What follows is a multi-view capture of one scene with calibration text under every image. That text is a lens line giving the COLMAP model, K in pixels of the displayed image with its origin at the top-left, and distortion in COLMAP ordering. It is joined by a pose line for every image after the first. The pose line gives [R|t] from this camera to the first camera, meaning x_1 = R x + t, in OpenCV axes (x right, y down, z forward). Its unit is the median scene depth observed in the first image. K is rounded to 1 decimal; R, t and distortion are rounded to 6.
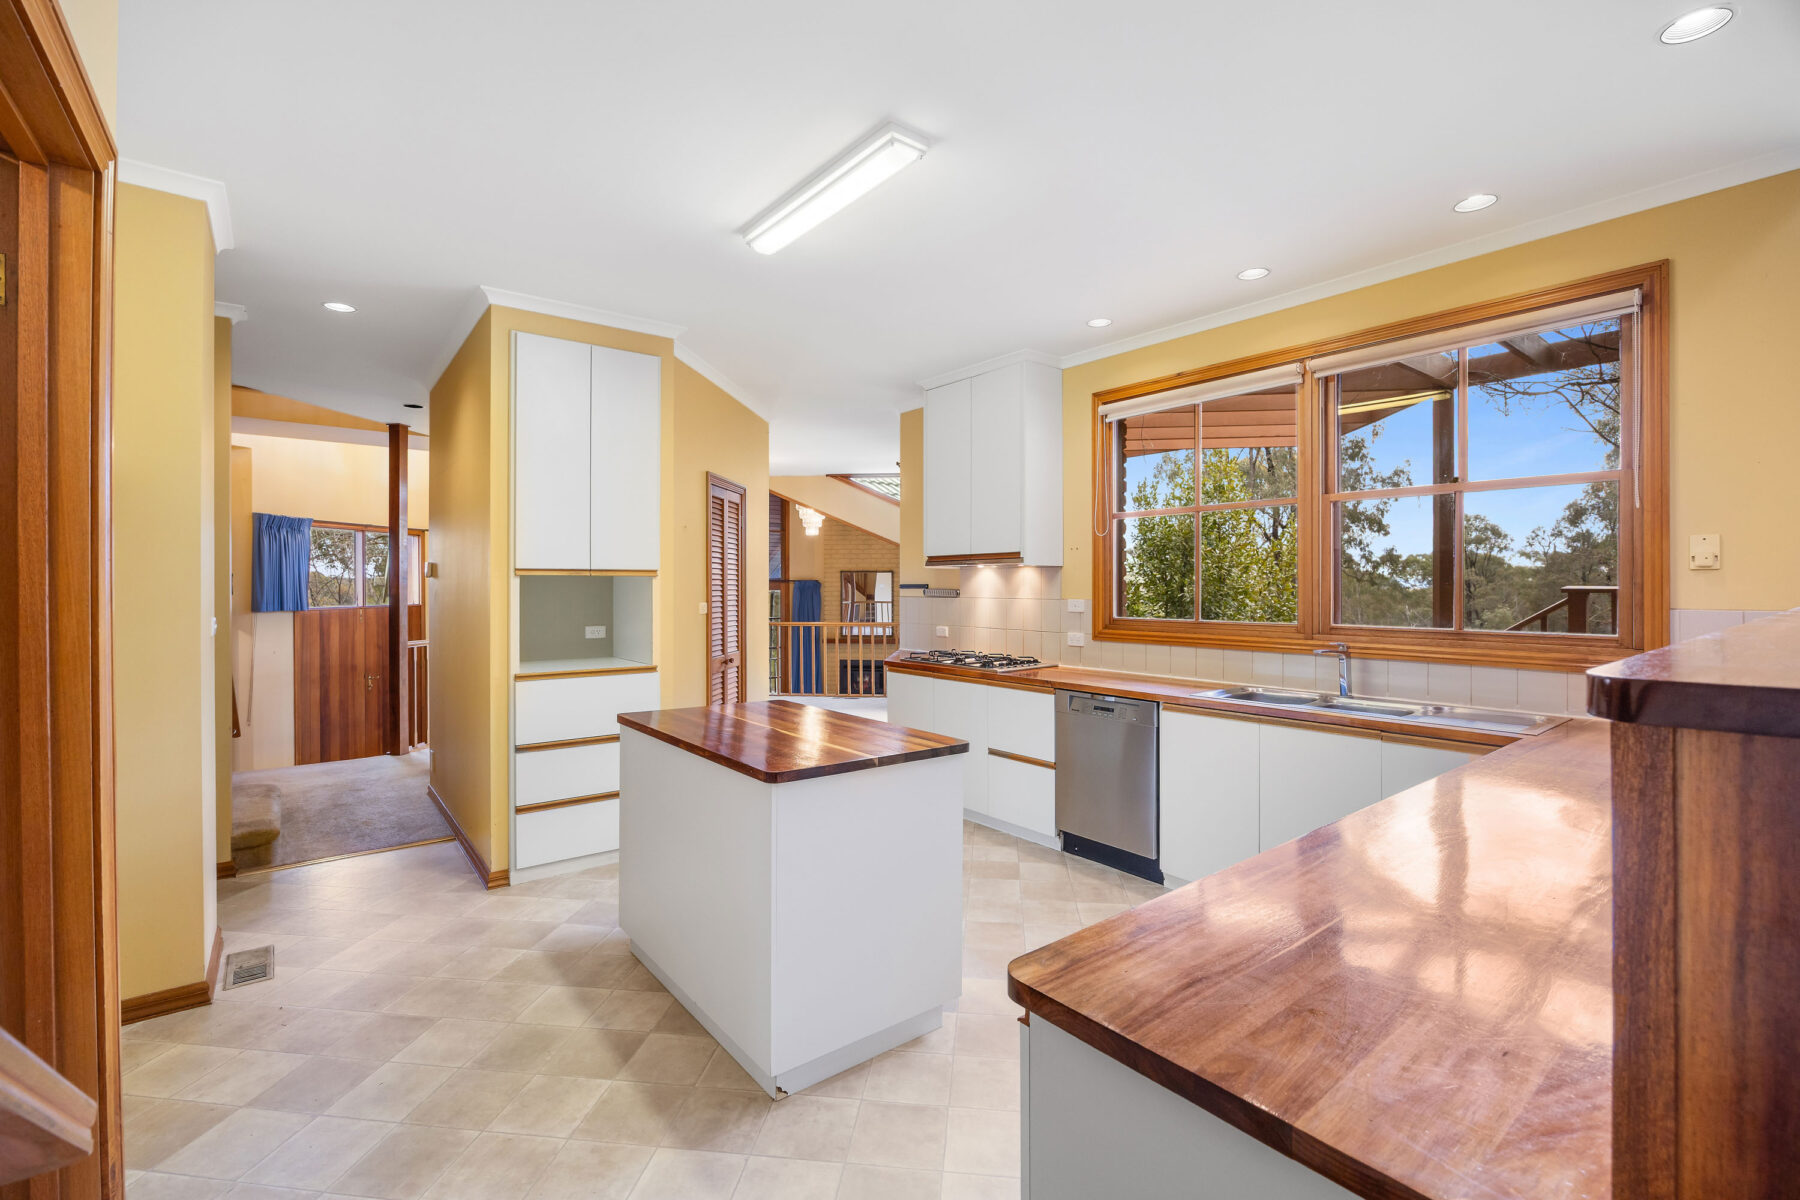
lens RADIAL K [[797.0, 0, 902.4], [0, 797.0, 588.6], [0, 0, 1]] dist [-0.014342, -0.000044]
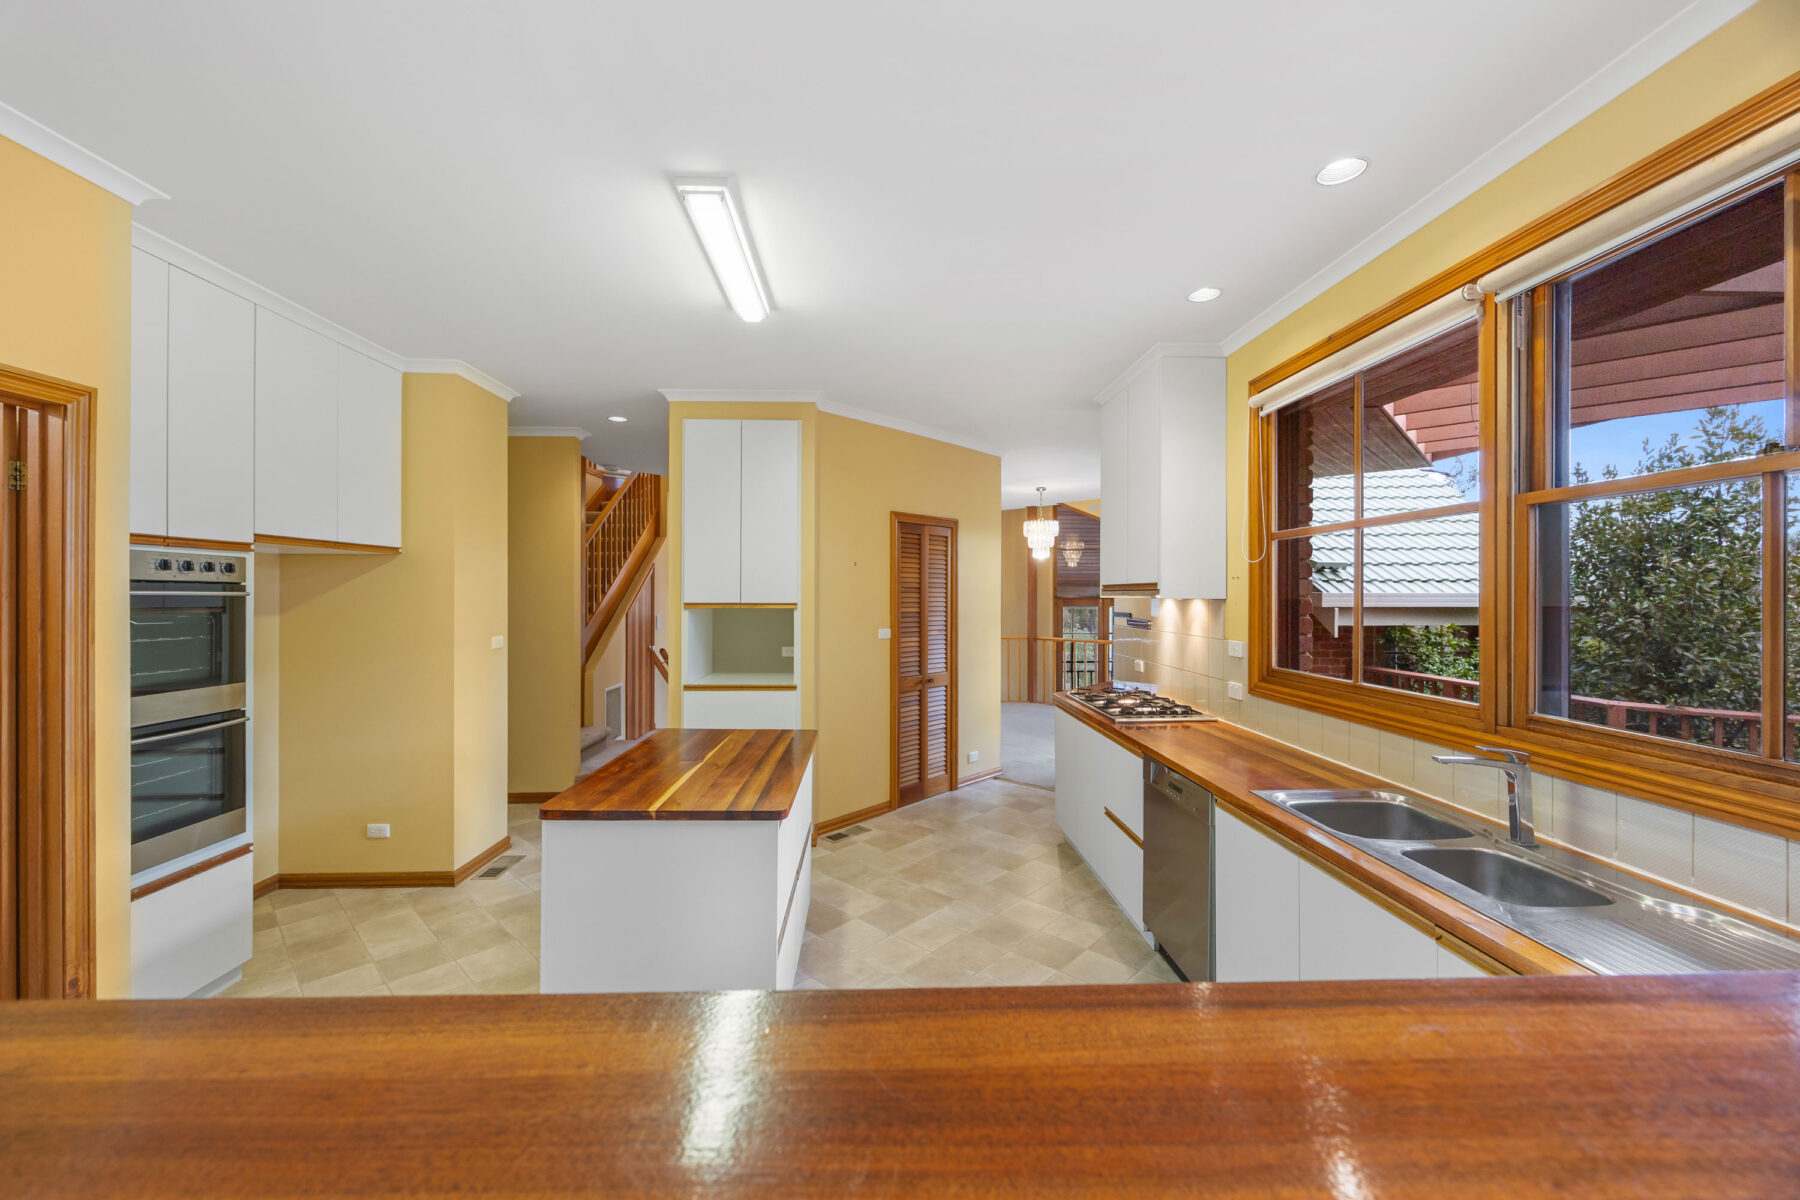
lens RADIAL K [[699.0, 0, 890.9], [0, 699.0, 593.5], [0, 0, 1]] dist [-0.000195, -0.000192]
pose [[0.799592, 0.002375, -0.600539, 0.459307], [-0.003858, 0.999992, -0.001181, -0.040282], [0.600531, 0.003261, 0.799594, 0.288645]]
